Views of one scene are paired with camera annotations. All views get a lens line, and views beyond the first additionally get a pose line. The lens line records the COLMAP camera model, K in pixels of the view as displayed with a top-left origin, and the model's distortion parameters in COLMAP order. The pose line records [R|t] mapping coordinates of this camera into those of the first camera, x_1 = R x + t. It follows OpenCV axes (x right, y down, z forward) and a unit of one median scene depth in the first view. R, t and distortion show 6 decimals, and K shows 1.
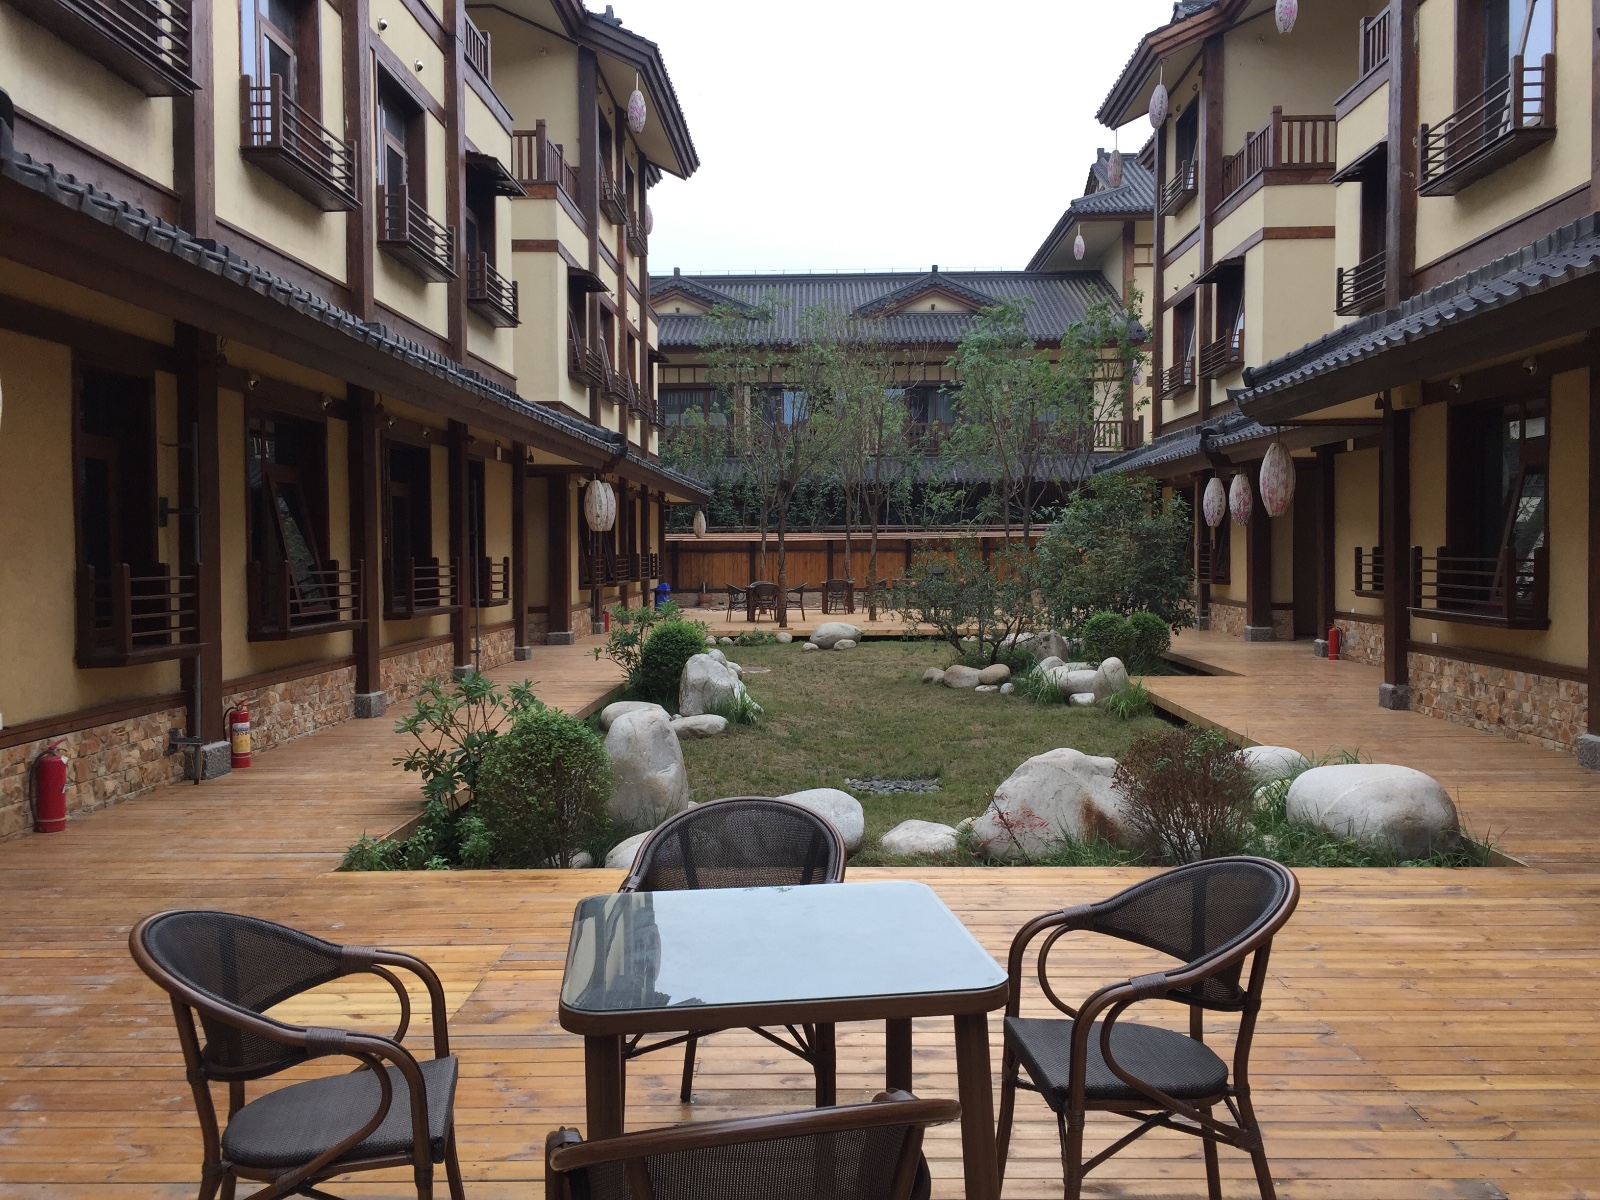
lens RADIAL K [[1373.8, 0, 810.6], [0, 1373.8, 582.3], [0, 0, 1]] dist [0.106587, -0.136387]
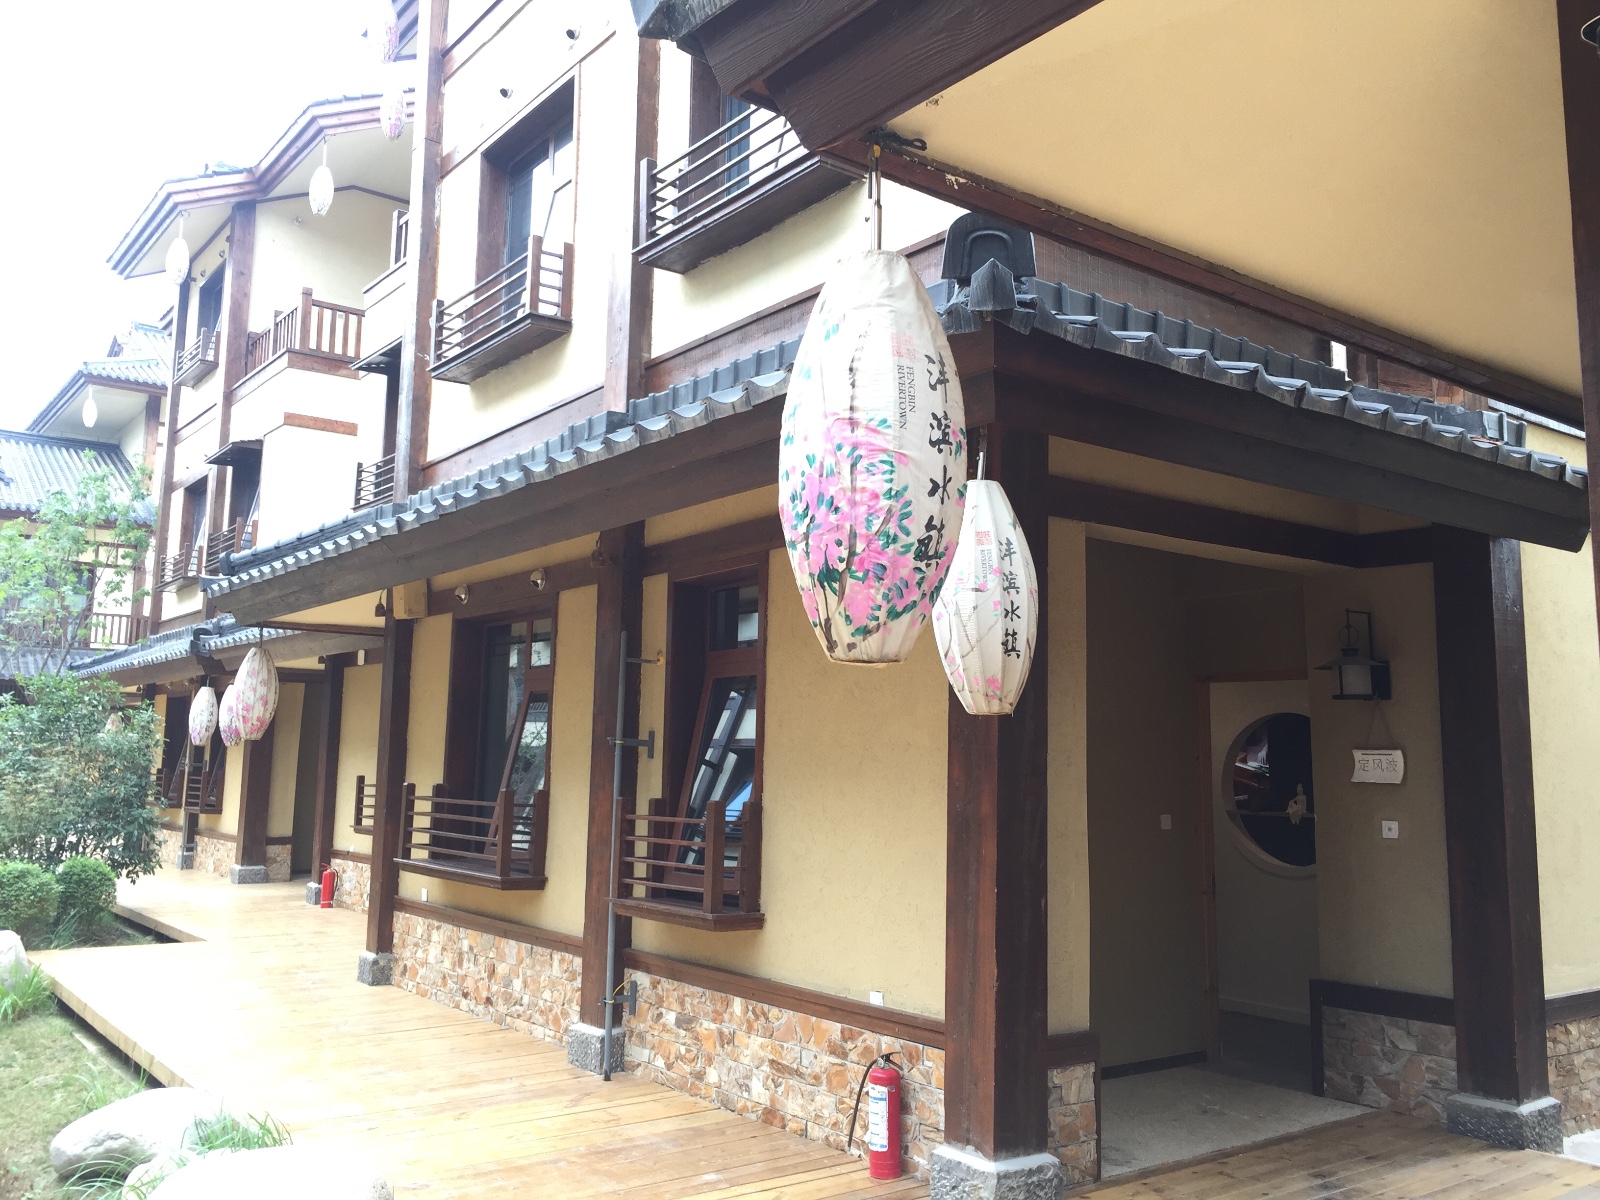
lens RADIAL K [[1373.8, 0, 810.6], [0, 1373.8, 582.3], [0, 0, 1]] dist [0.106587, -0.136387]
pose [[0.788071, 0.102184, 0.607044, 0.065768], [-0.008445, 0.987828, -0.155319, -0.010701], [-0.615526, 0.117276, 0.779342, 0.117823]]
